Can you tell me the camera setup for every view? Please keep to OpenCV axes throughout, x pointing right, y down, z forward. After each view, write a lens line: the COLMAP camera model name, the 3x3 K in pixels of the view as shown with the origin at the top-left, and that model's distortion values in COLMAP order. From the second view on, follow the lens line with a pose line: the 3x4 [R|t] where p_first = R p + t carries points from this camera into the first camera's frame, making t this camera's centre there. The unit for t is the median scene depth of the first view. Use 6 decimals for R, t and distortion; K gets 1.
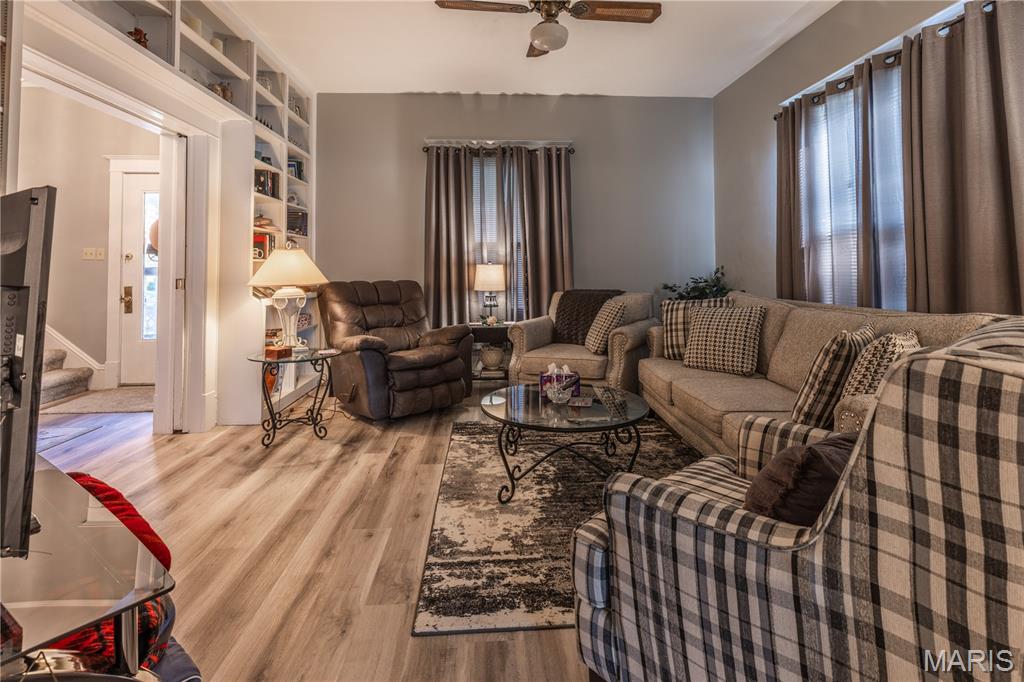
lens RADIAL K [[474.6, 0, 527.9], [0, 474.6, 255.7], [0, 0, 1]] dist [0.004347, -0.000835]
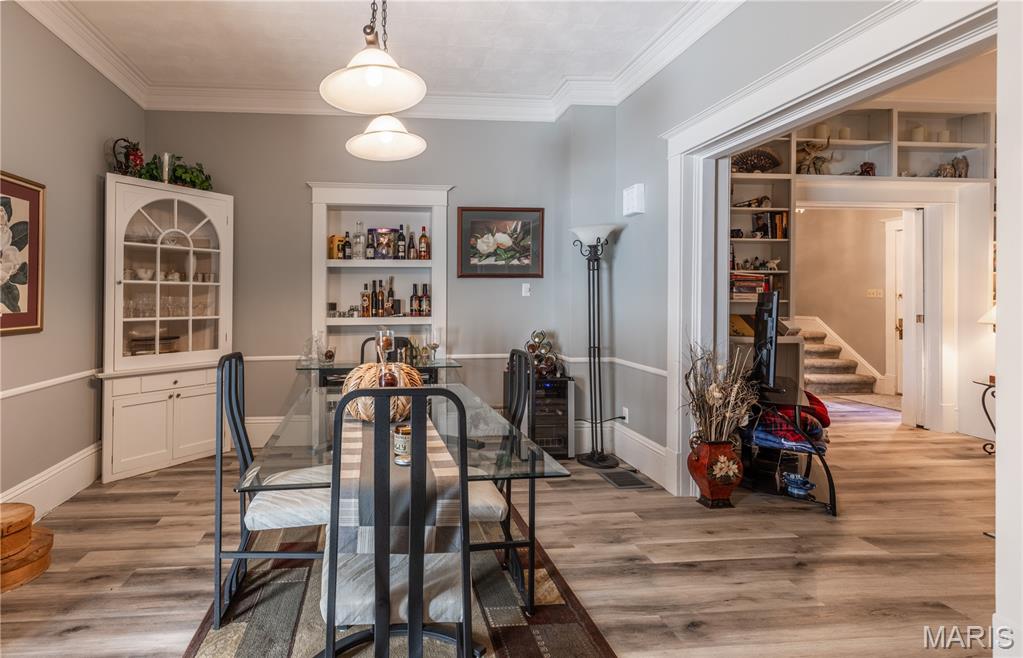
lens RADIAL K [[479.5, 0, 411.8], [0, 479.5, 300.6], [0, 0, 1]] dist [0.002287, 0.001174]
pose [[-0.003900, 0.006364, -0.999972, 0.589251], [0.028492, 0.999574, 0.006250, -0.037902], [0.999586, -0.028467, -0.004080, -0.401101]]
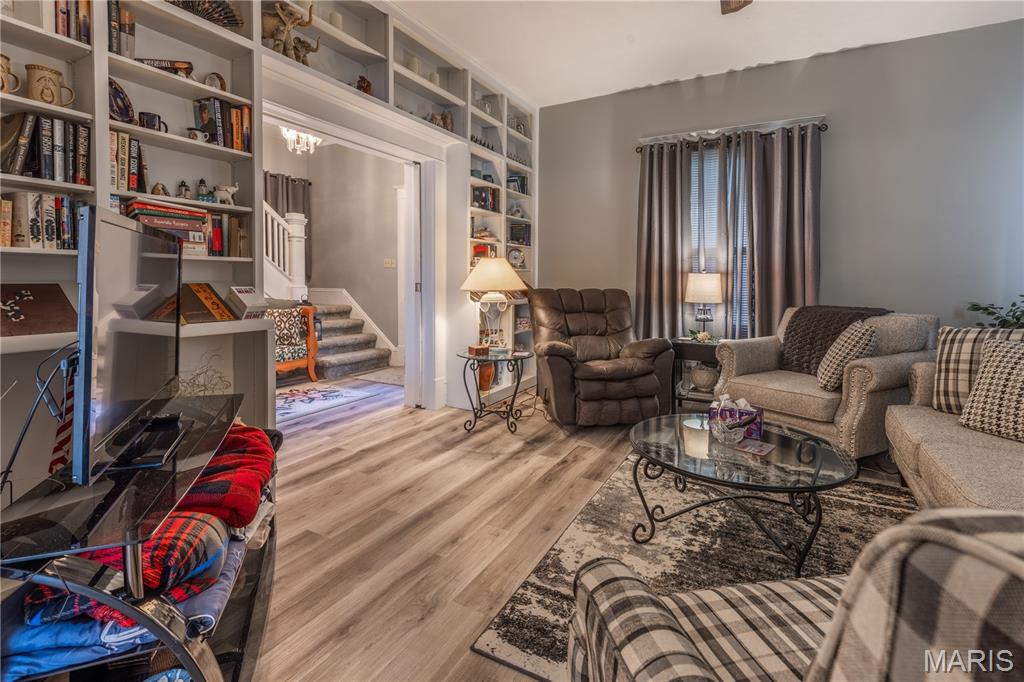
lens RADIAL K [[474.6, 0, 537.6], [0, 474.6, 296.1], [0, 0, 1]] dist [0.004347, -0.000835]
pose [[0.856417, 0.030934, -0.515358, 0.142505], [0.002844, 0.997906, 0.064623, 0.003984], [0.516277, -0.056810, 0.854535, 0.109750]]
